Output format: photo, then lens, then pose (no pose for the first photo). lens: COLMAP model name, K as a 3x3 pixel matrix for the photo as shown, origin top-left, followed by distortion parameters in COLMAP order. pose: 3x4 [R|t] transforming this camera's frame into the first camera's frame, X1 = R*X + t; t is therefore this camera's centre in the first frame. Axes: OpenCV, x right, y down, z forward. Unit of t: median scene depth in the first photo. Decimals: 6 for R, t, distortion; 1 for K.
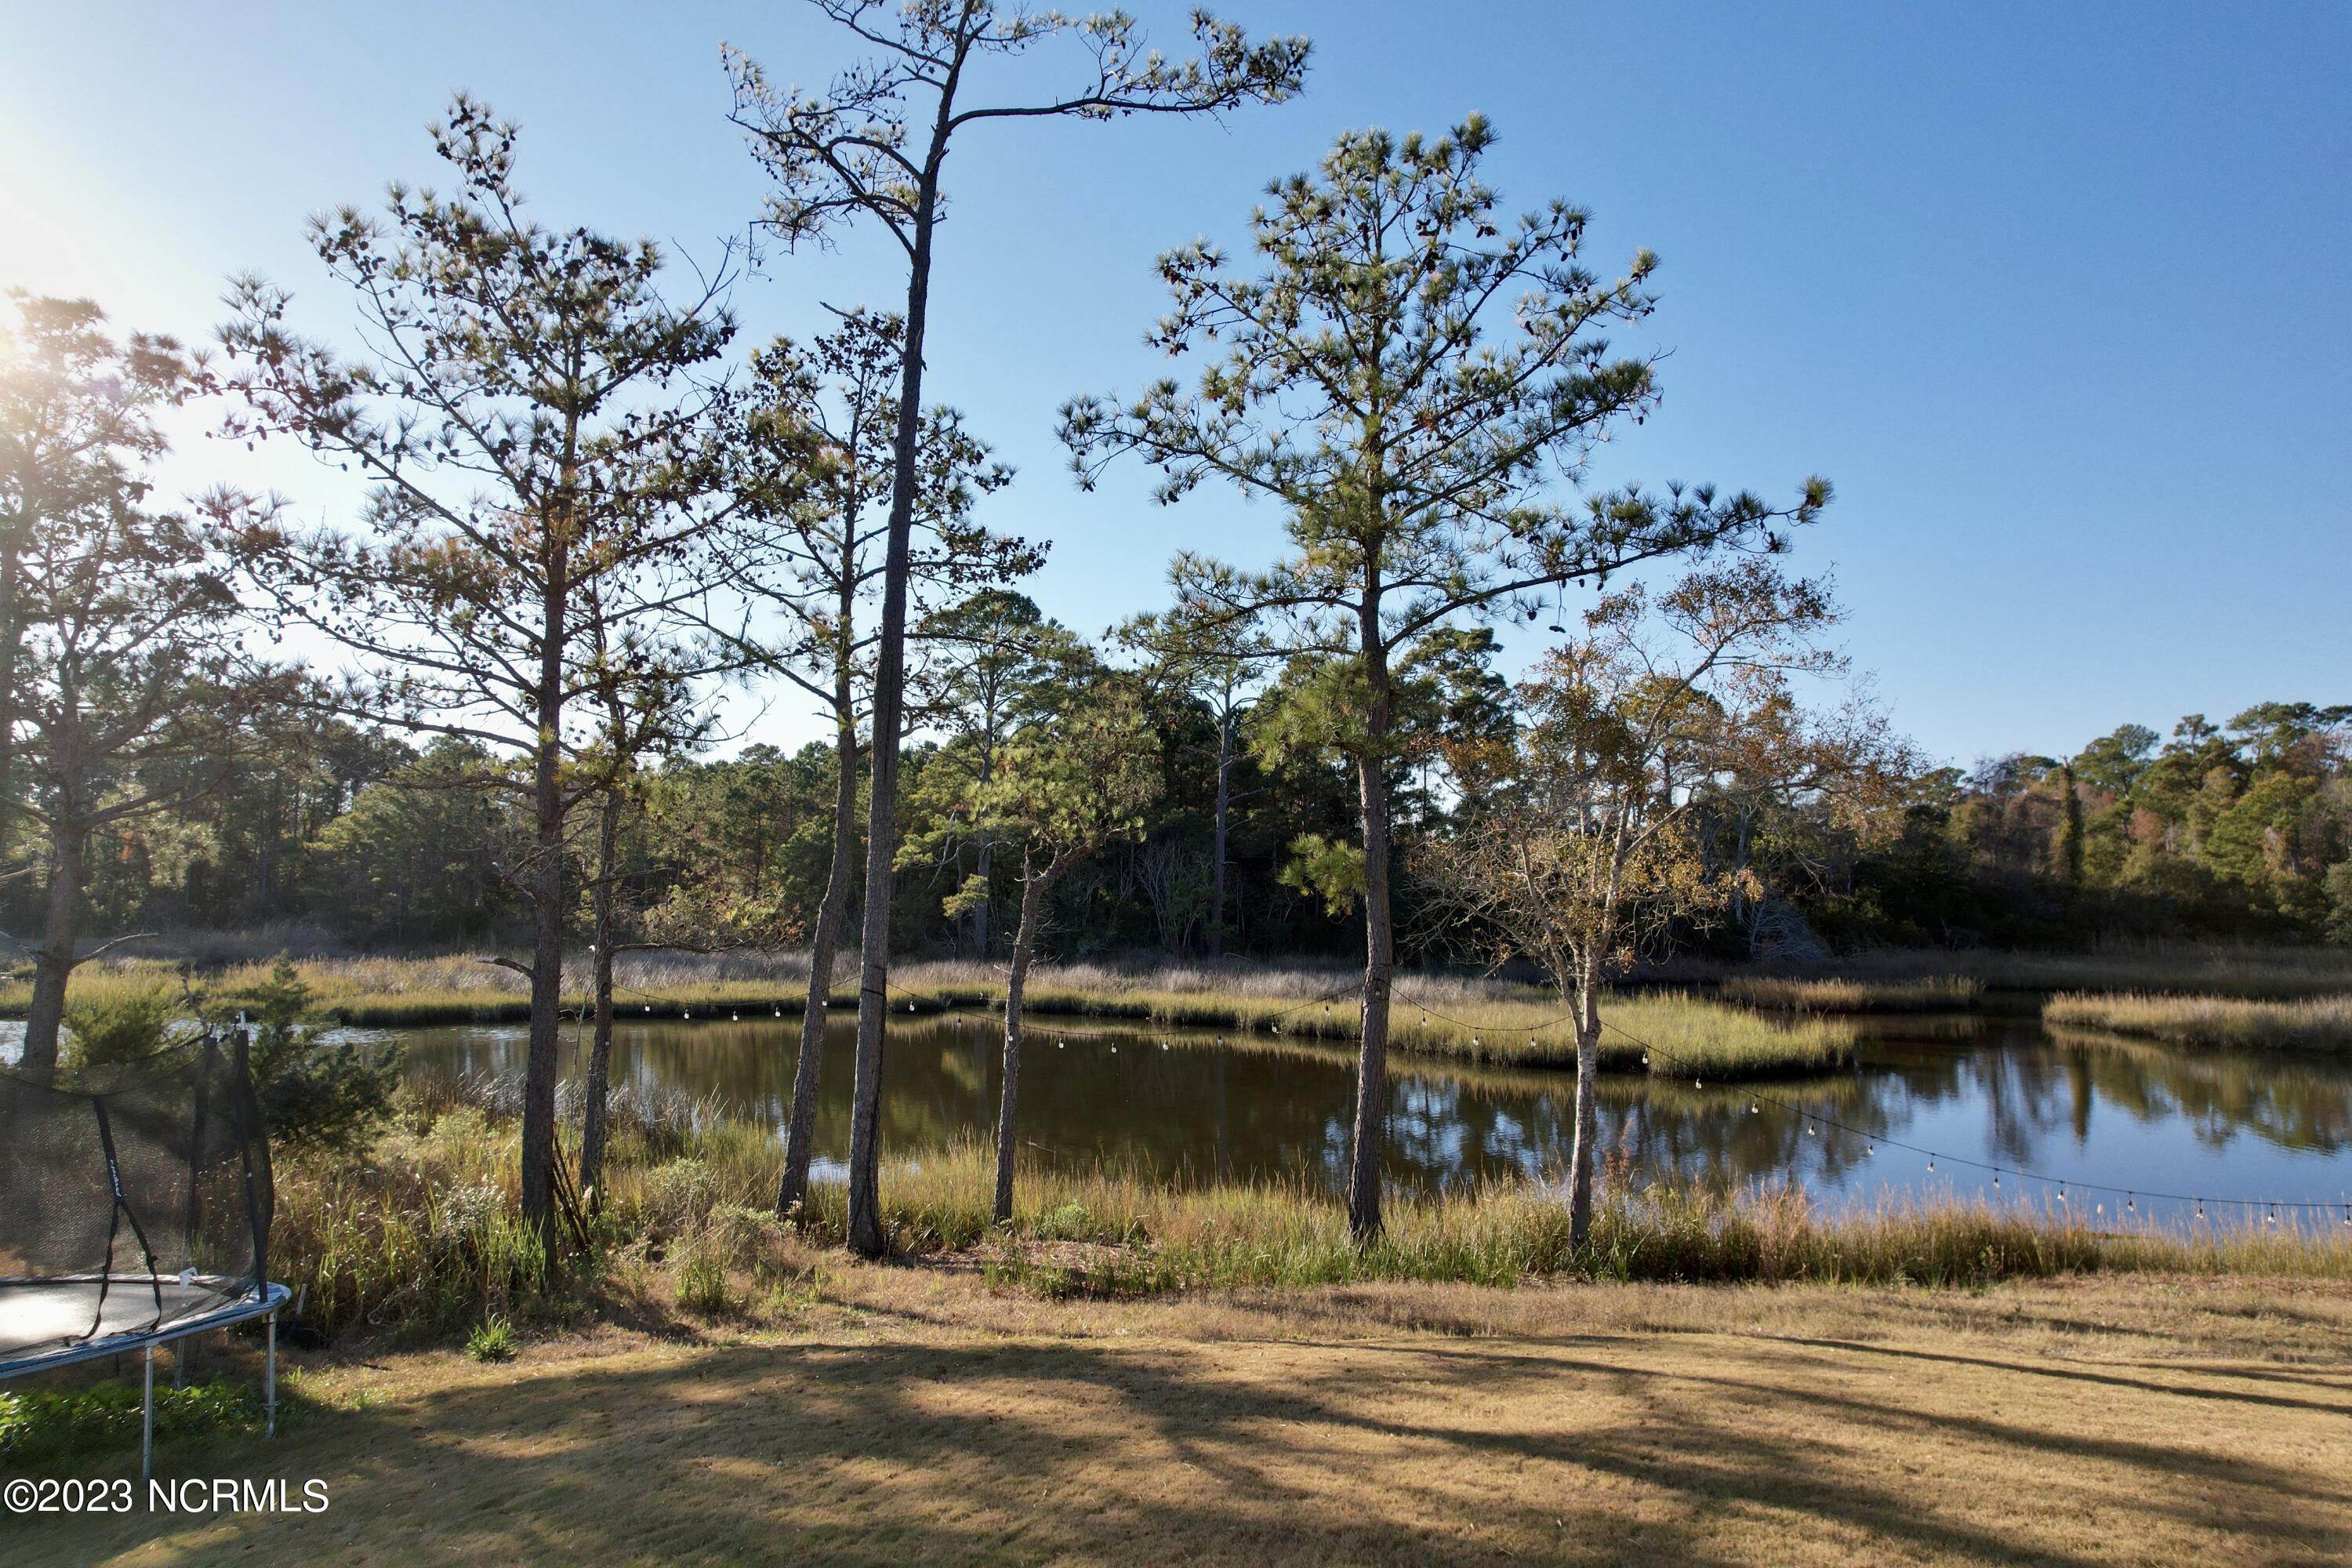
lens RADIAL K [[1509.7, 0, 1181.4], [0, 1509.7, 780.4], [0, 0, 1]] dist [-0.074891, 0.066951]
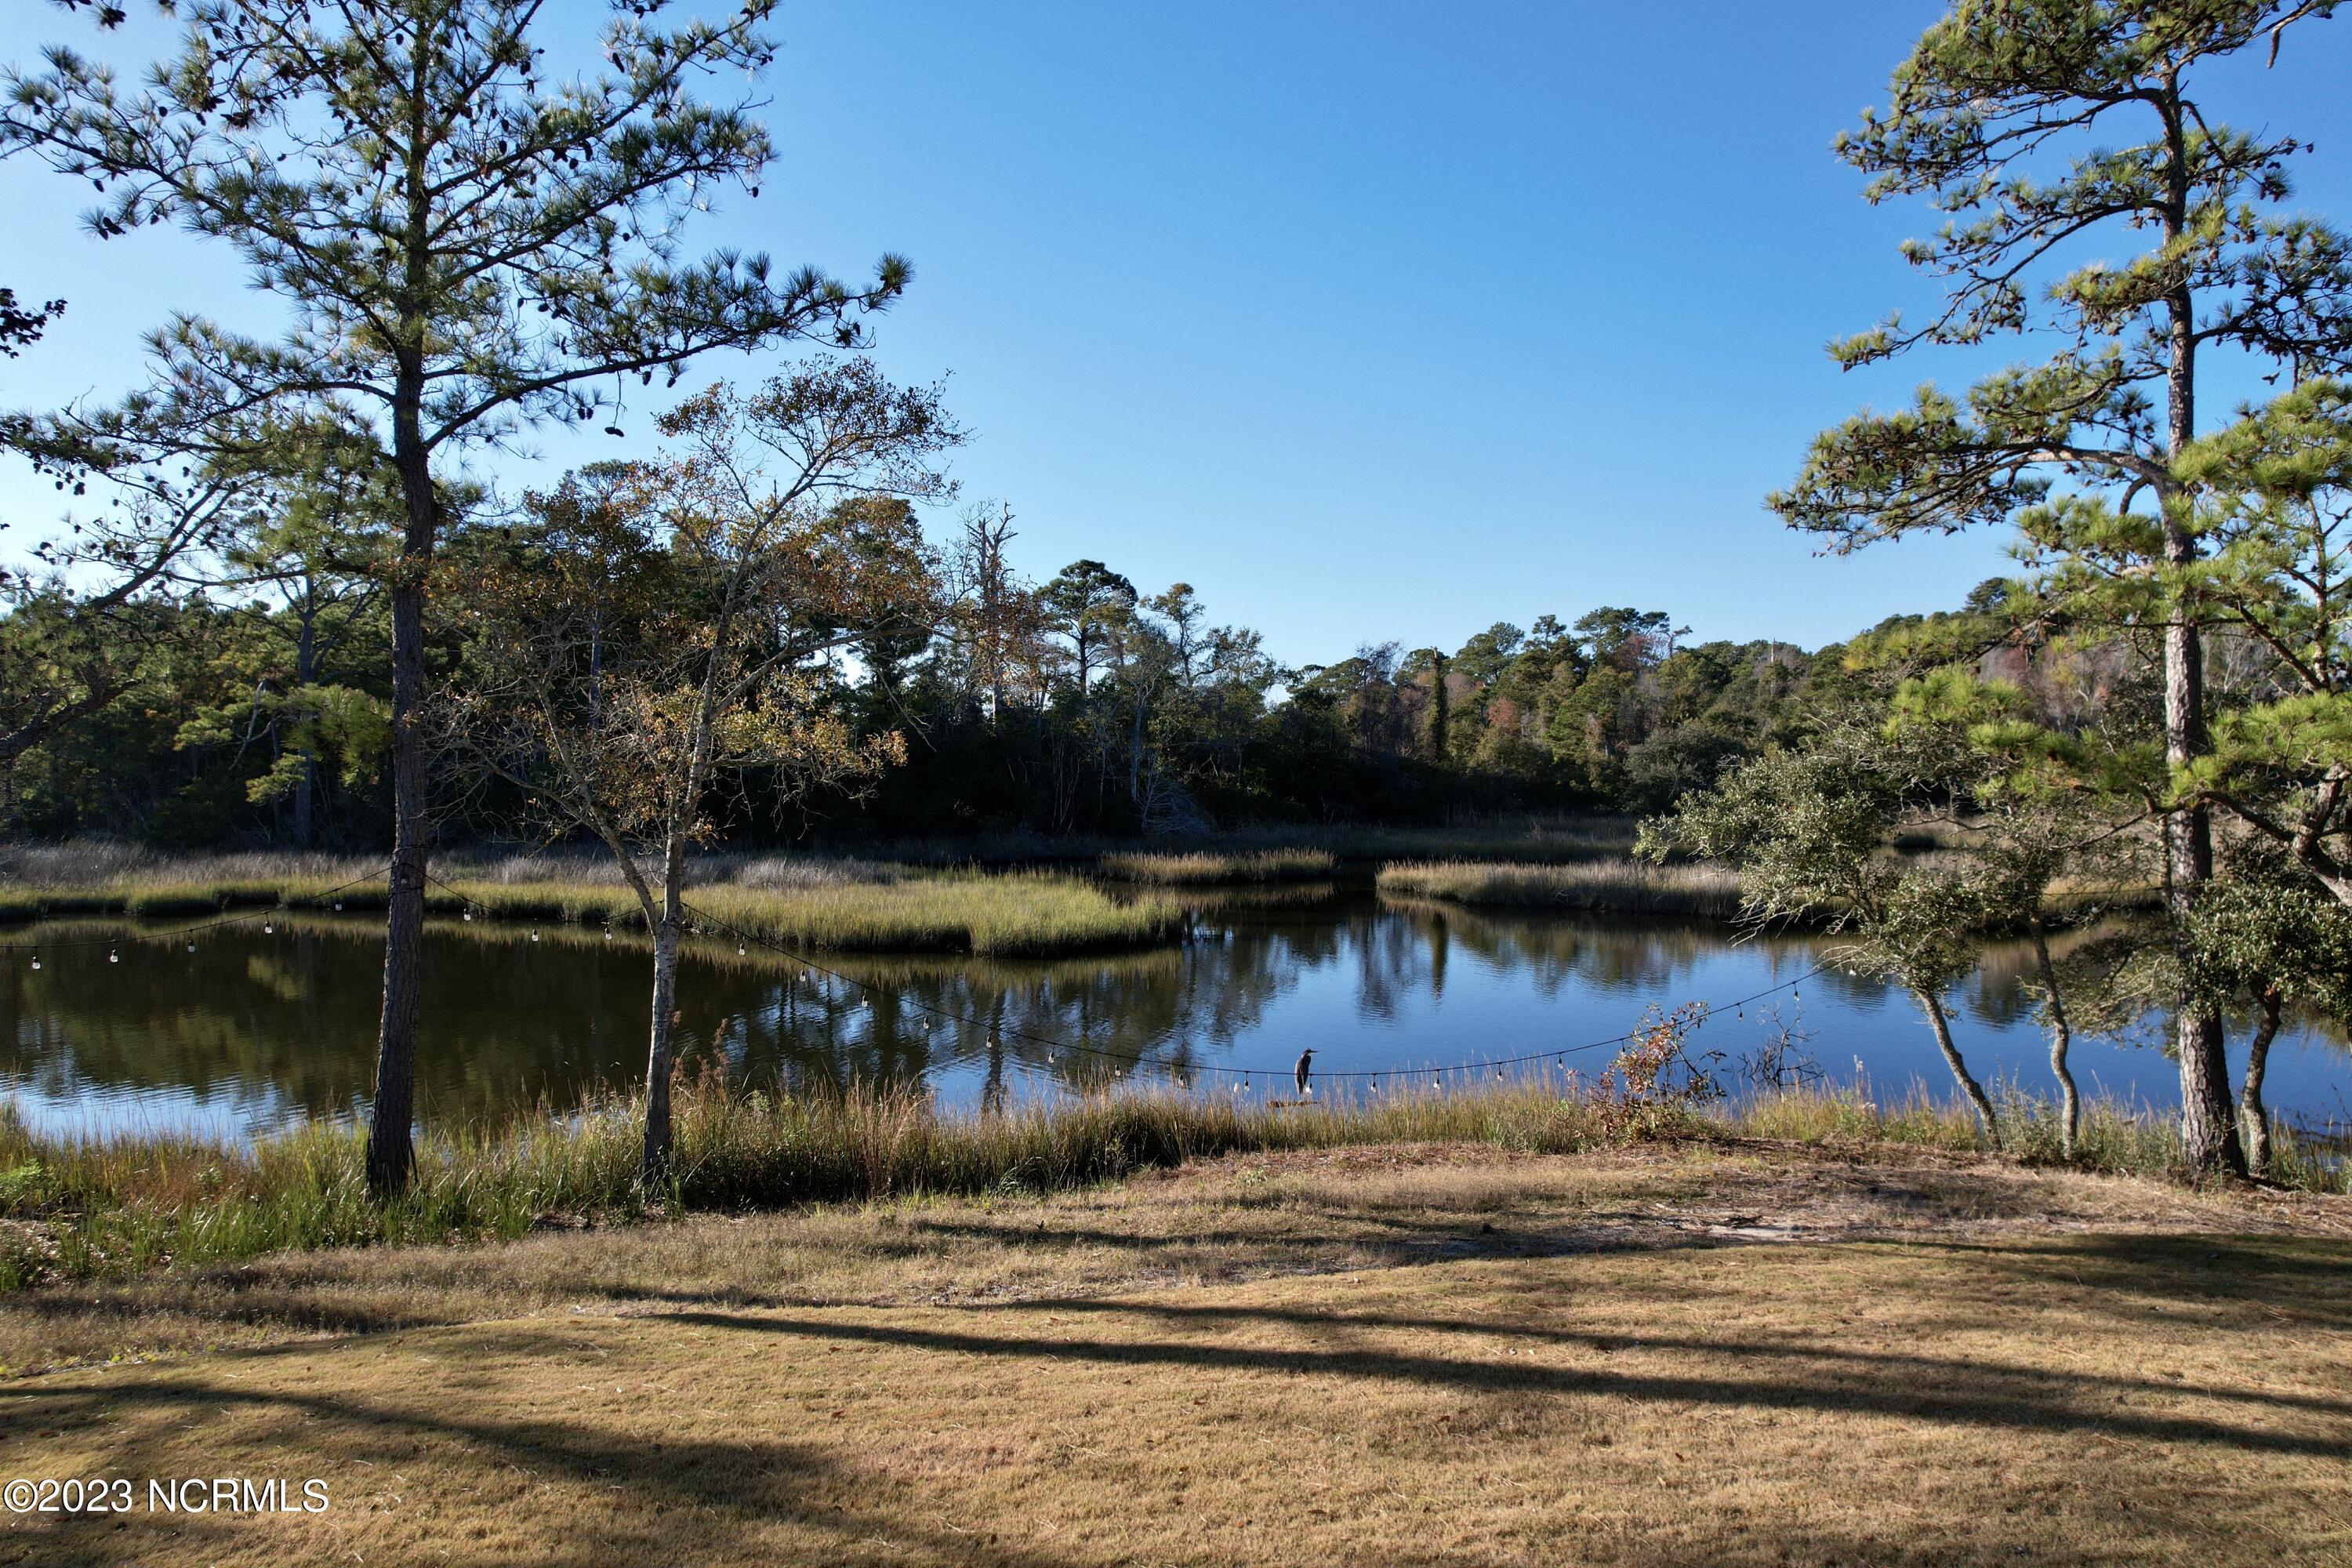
lens RADIAL K [[1509.0, 0, 1179.2], [0, 1509.0, 785.4], [0, 0, 1]] dist [-0.081739, 0.072703]
pose [[0.939125, -0.007759, 0.343488, 0.217190], [-0.020200, 0.996769, 0.077743, 0.017772], [-0.342982, -0.079948, 0.935934, 0.105259]]
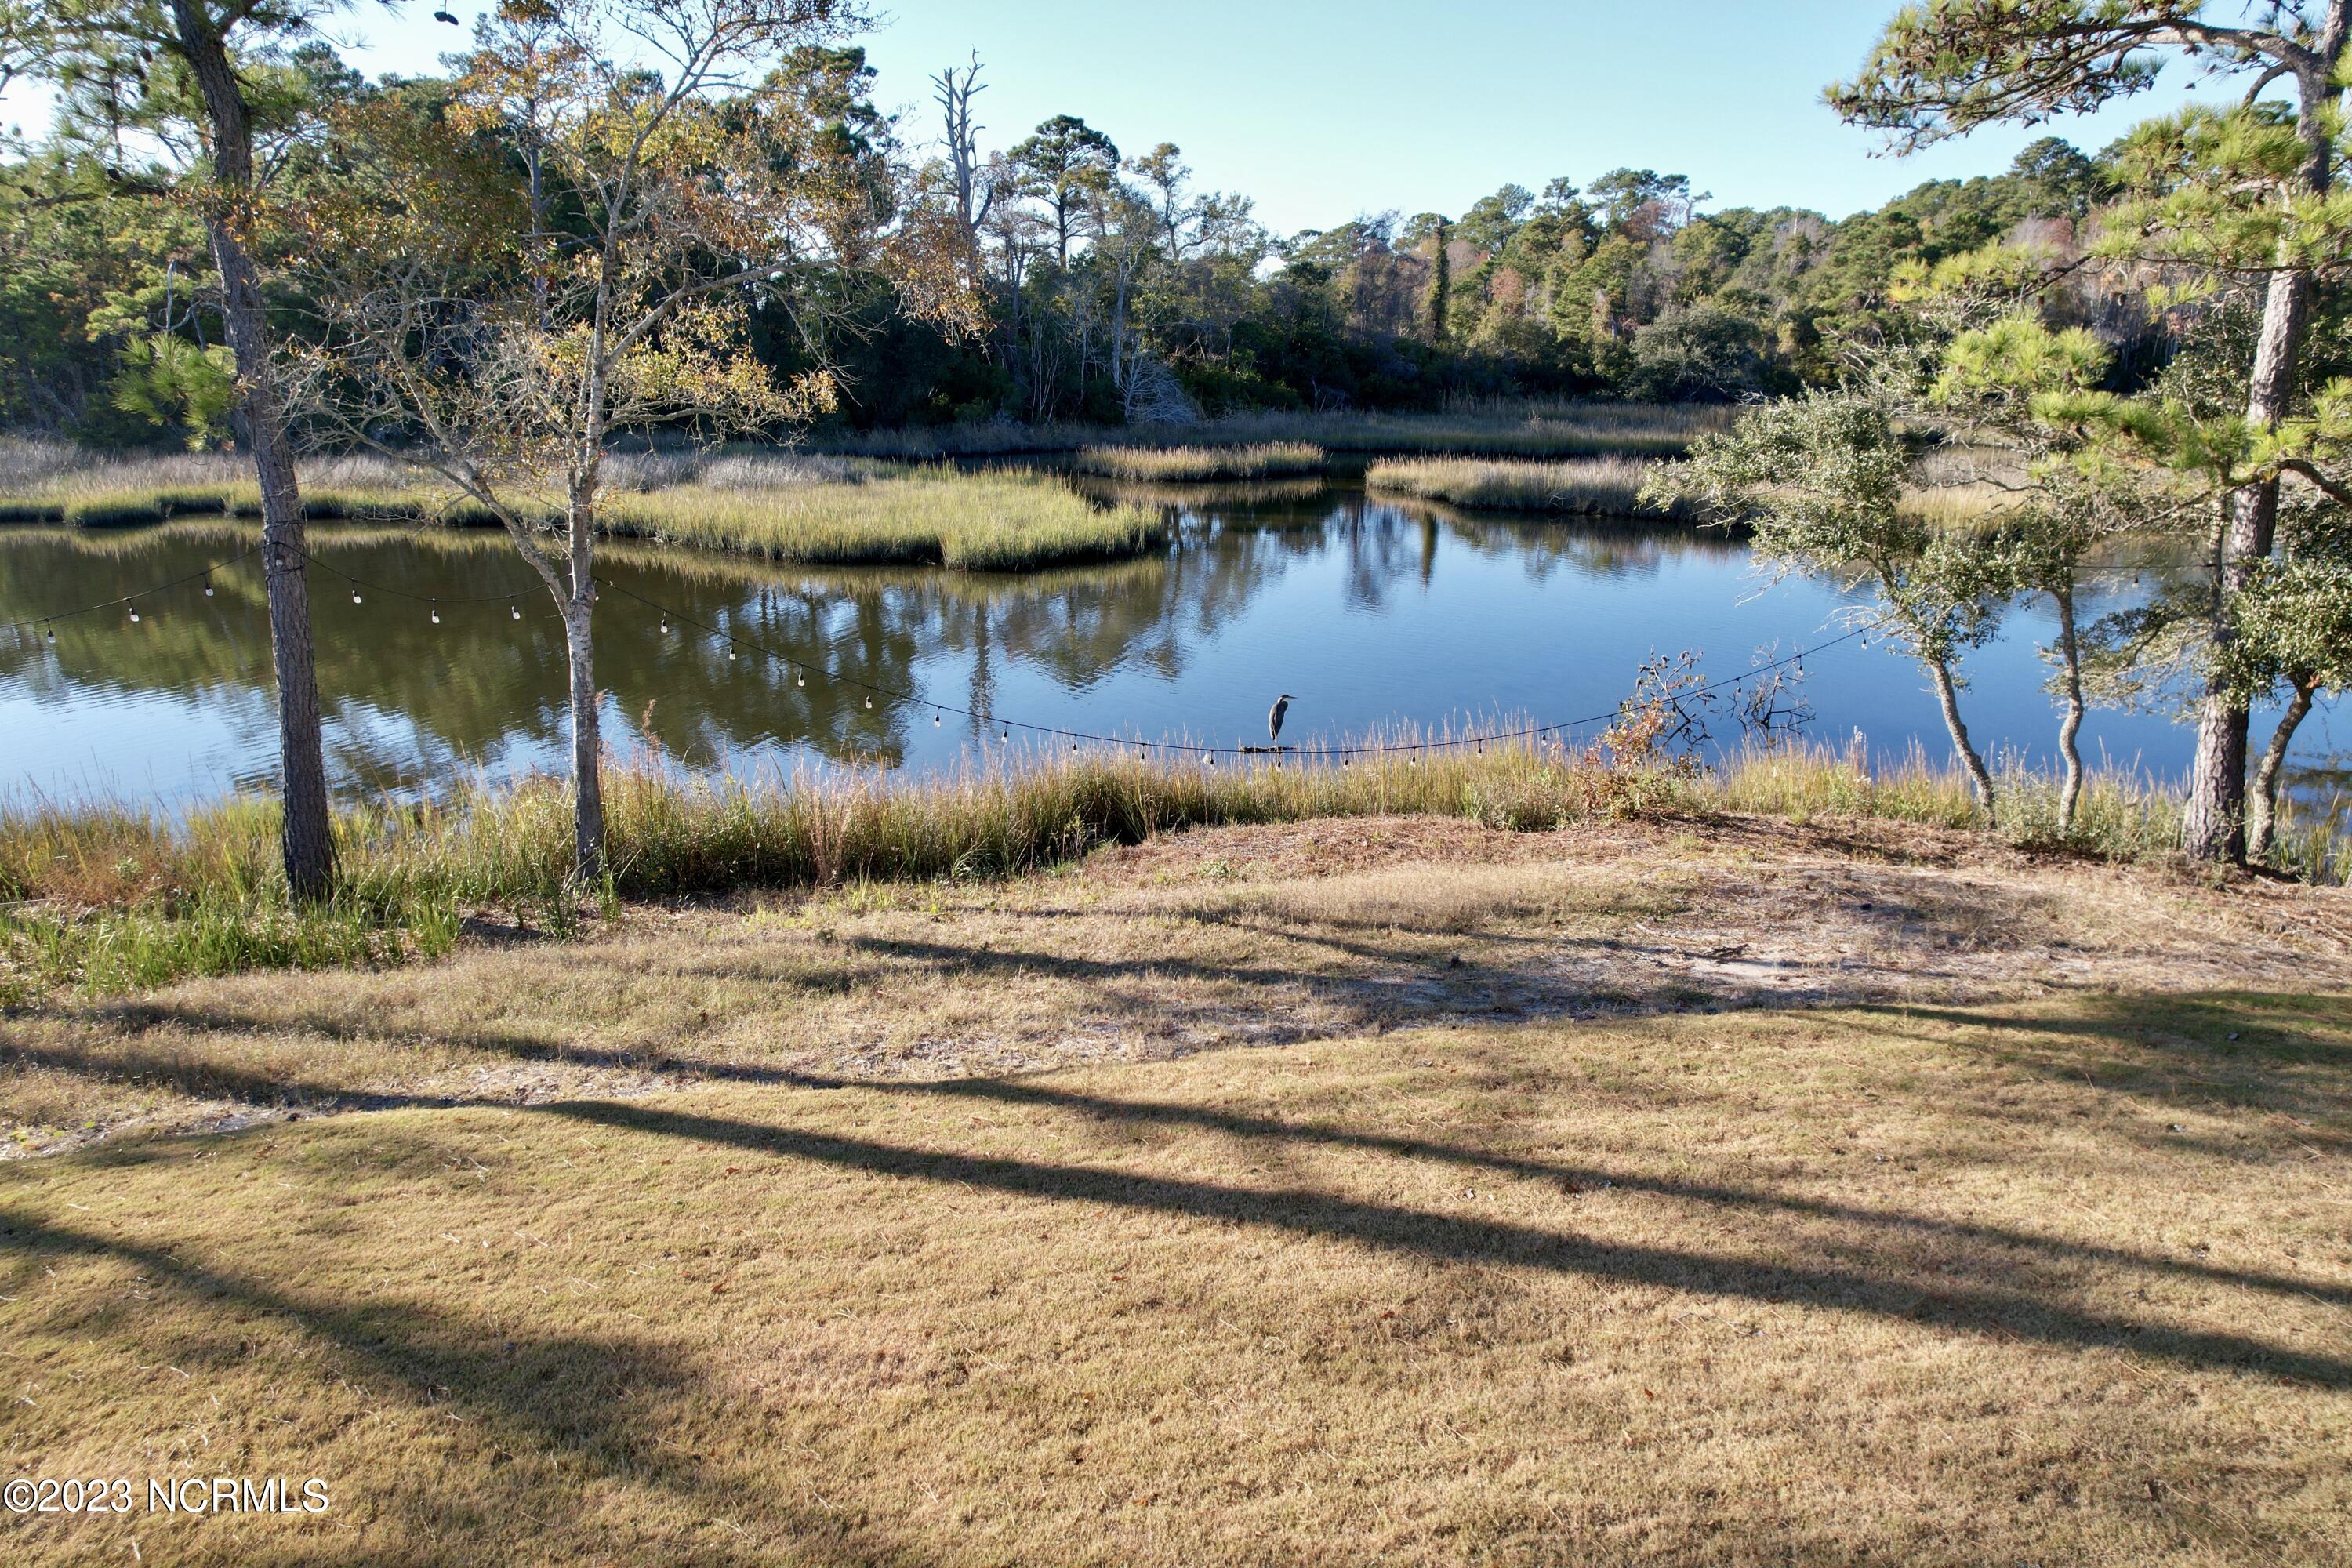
lens RADIAL K [[1509.0, 0, 1179.2], [0, 1509.0, 785.4], [0, 0, 1]] dist [-0.081739, 0.072703]
pose [[0.936784, -0.102839, 0.334454, 0.252392], [-0.021591, 0.937026, 0.348593, -0.013612], [-0.349241, -0.333777, 0.875571, 0.164255]]
